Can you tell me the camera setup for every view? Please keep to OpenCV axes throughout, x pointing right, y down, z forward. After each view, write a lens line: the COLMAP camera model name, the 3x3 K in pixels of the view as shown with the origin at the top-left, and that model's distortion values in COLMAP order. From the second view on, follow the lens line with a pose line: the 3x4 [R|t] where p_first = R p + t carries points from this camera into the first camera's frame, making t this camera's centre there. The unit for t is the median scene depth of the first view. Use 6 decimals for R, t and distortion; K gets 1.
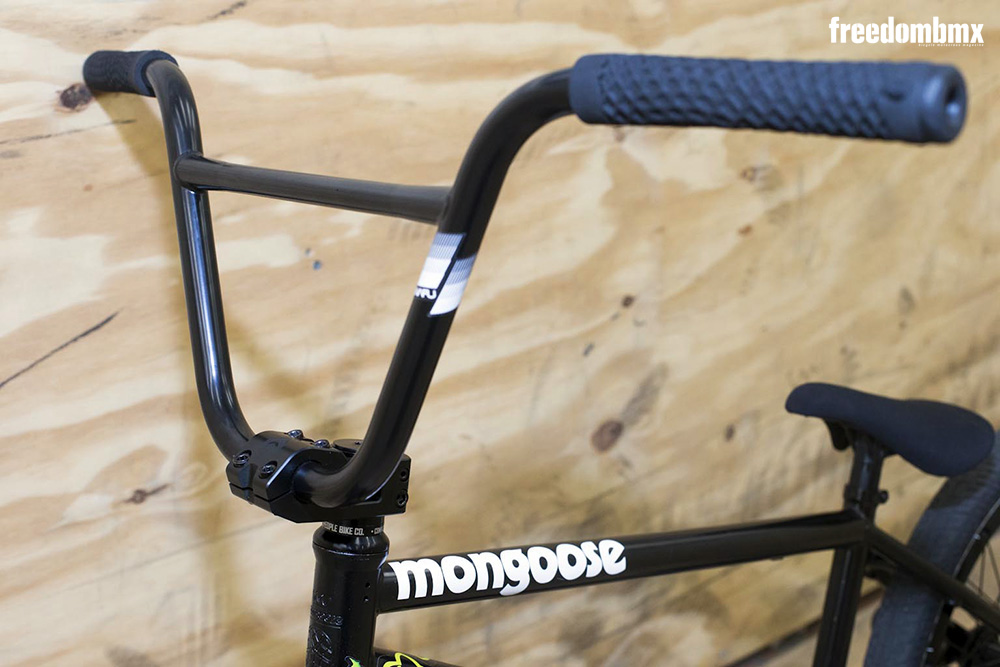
lens RADIAL K [[1617.8, 0, 500.0], [0, 1617.8, 333.5], [0, 0, 1]] dist [-0.155645, -0.172373]
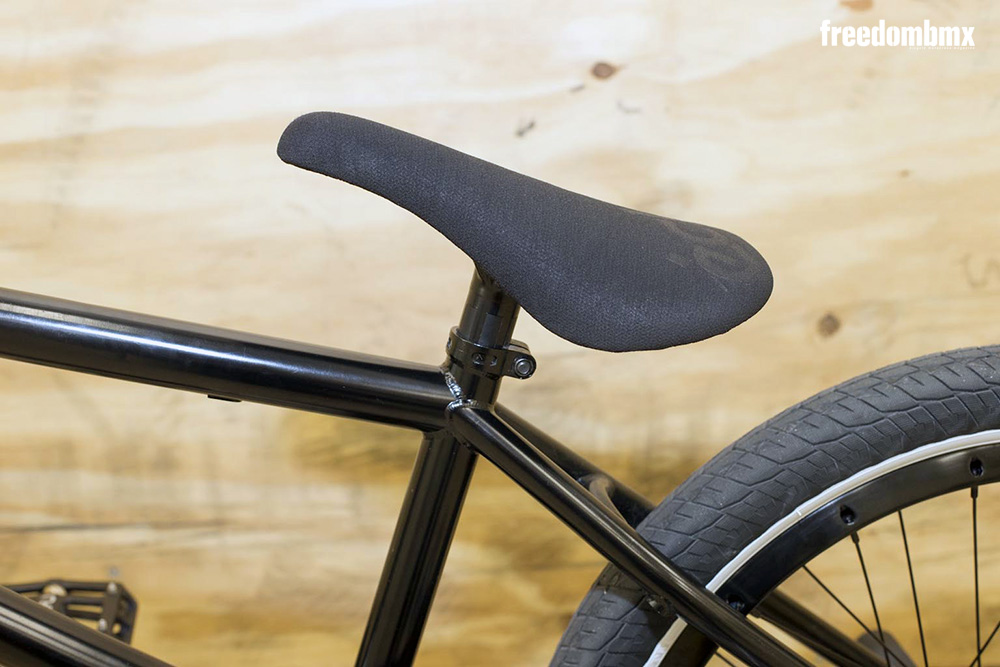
lens RADIAL K [[1617.8, 0, 500.0], [0, 1617.8, 333.5], [0, 0, 1]] dist [-0.155645, -0.172373]
pose [[0.800911, 0.205557, -0.562395, 0.553115], [-0.185414, 0.978203, 0.093487, 0.040386], [0.569353, 0.029401, 0.821567, 0.534131]]
